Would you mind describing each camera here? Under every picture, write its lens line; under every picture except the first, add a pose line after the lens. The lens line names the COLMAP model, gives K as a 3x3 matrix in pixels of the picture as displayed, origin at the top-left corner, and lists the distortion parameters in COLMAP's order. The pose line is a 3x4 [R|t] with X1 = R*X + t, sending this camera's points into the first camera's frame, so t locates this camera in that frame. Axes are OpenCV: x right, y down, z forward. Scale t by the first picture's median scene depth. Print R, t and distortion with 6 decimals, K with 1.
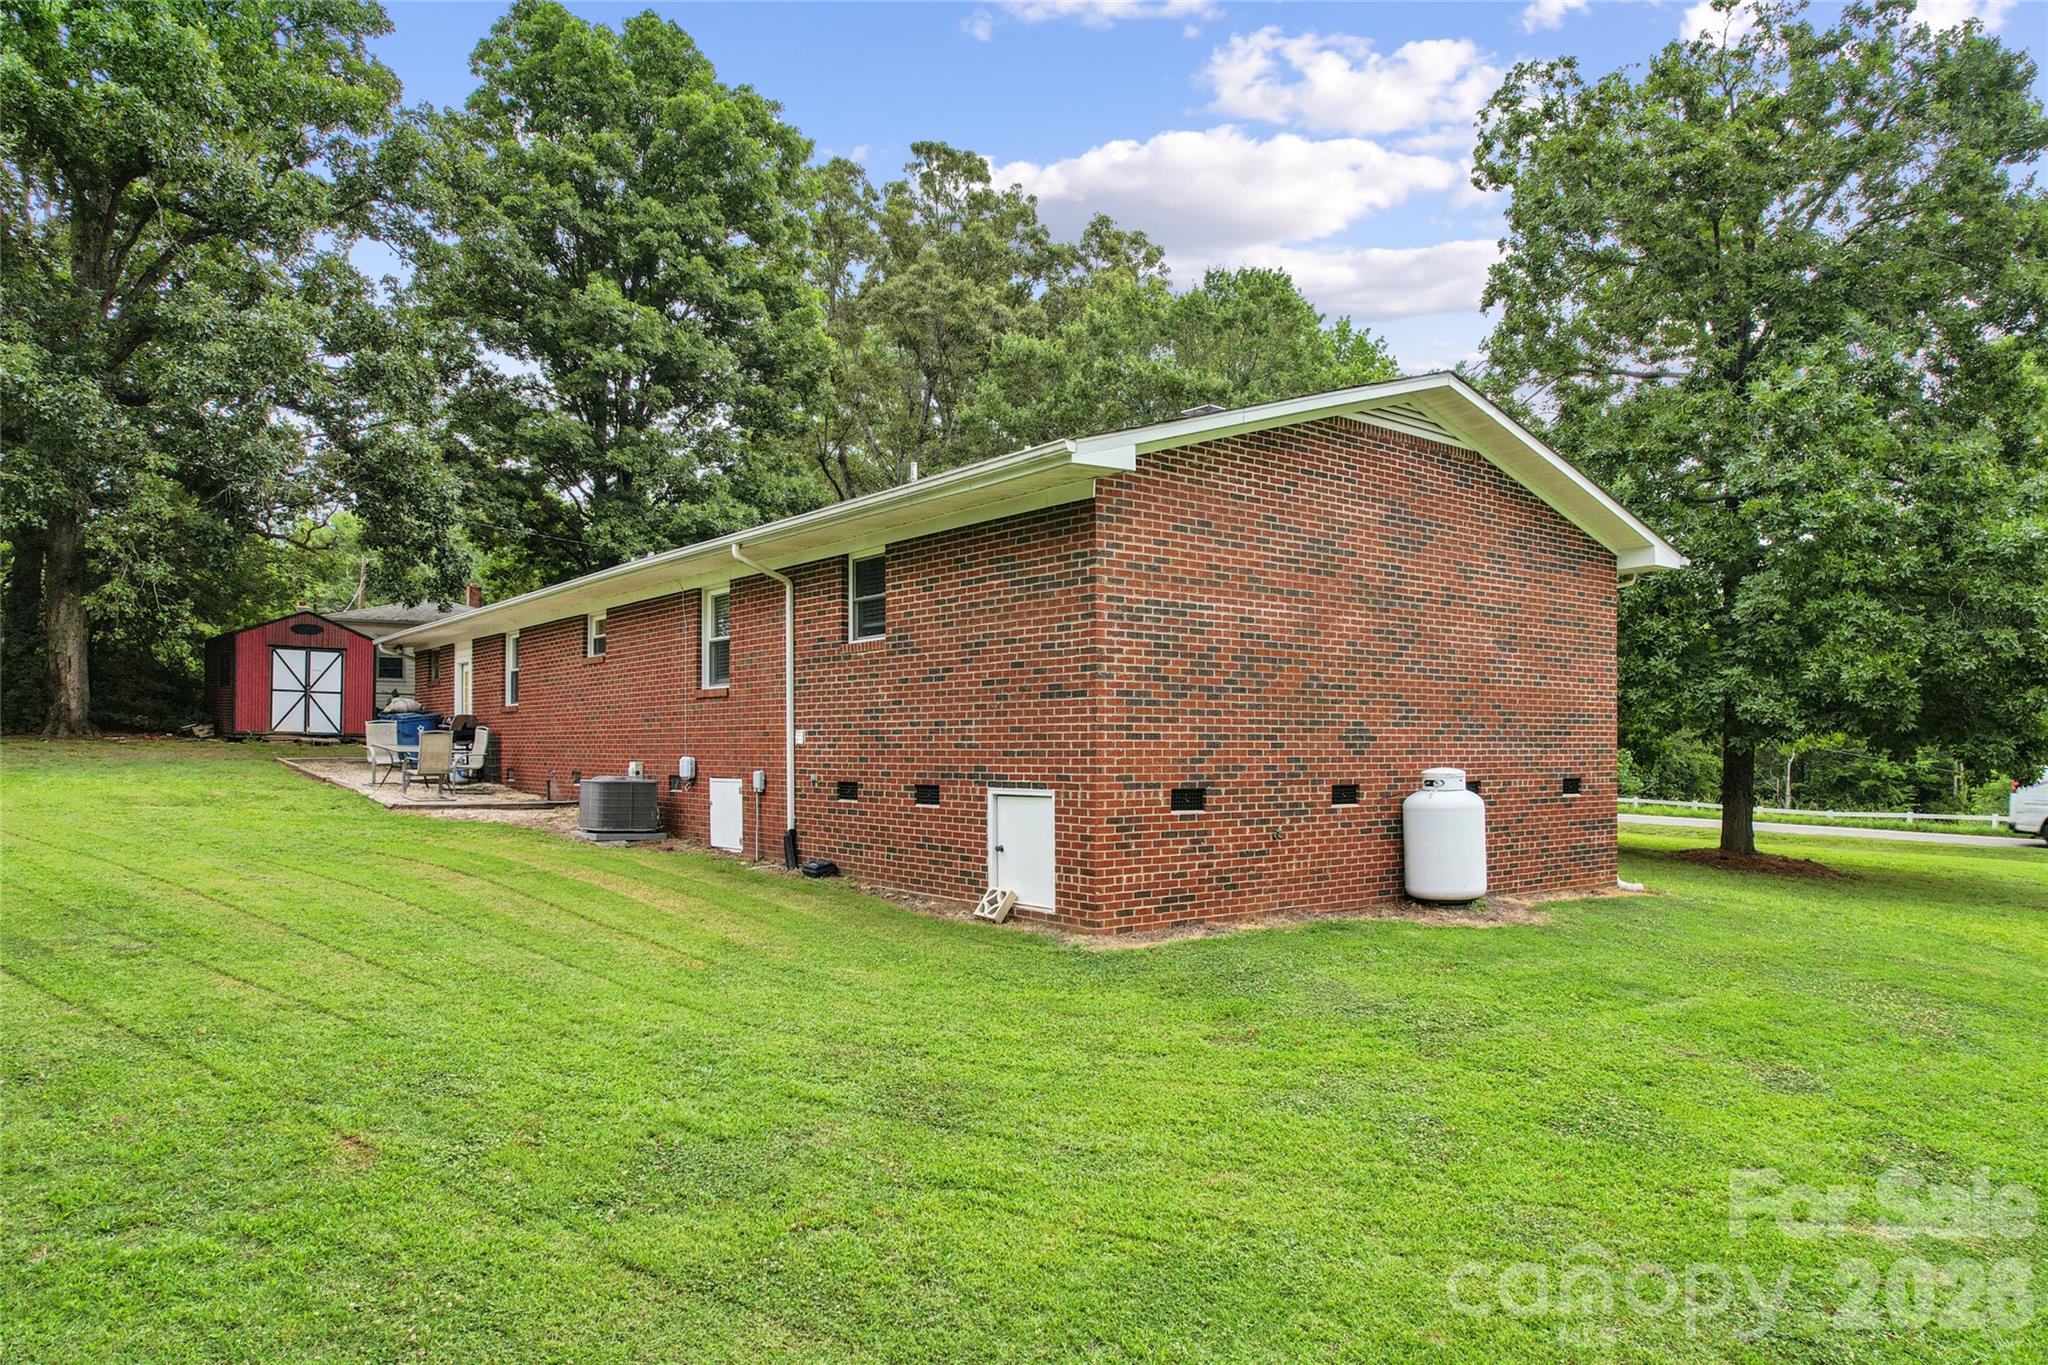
lens RADIAL K [[1317.8, 0, 1030.2], [0, 1317.8, 678.8], [0, 0, 1]] dist [-0.082523, 0.088313]
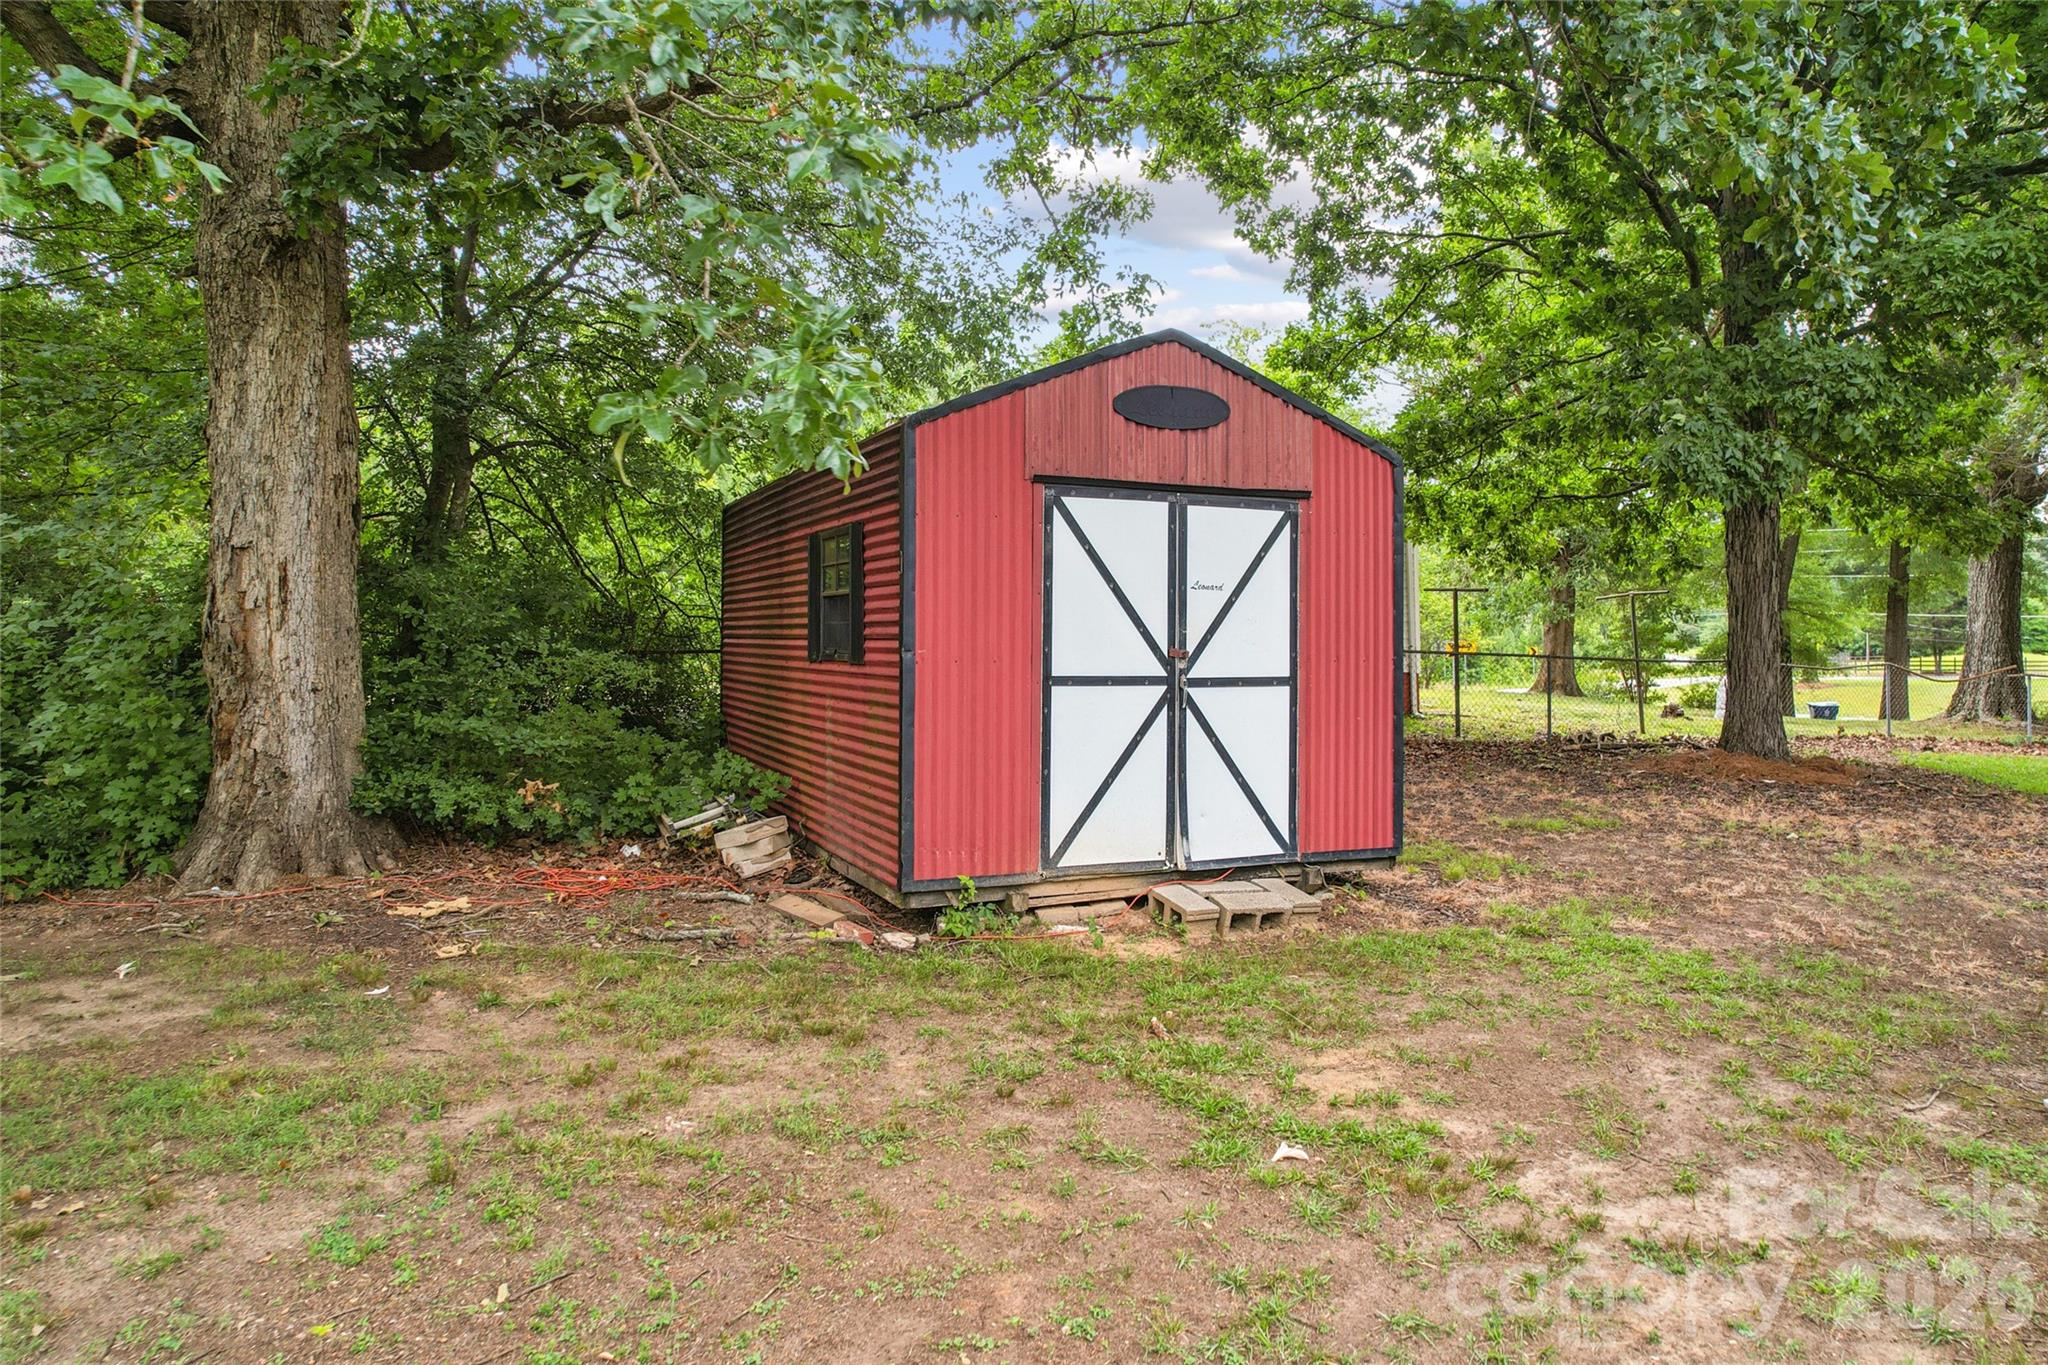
lens RADIAL K [[1317.8, 0, 1030.2], [0, 1317.8, 678.8], [0, 0, 1]] dist [-0.082523, 0.088313]
pose [[0.959933, -0.012460, -0.279951, -0.536566], [0.028371, 0.998199, 0.052855, -0.003399], [0.278788, -0.058680, 0.958558, 0.802126]]
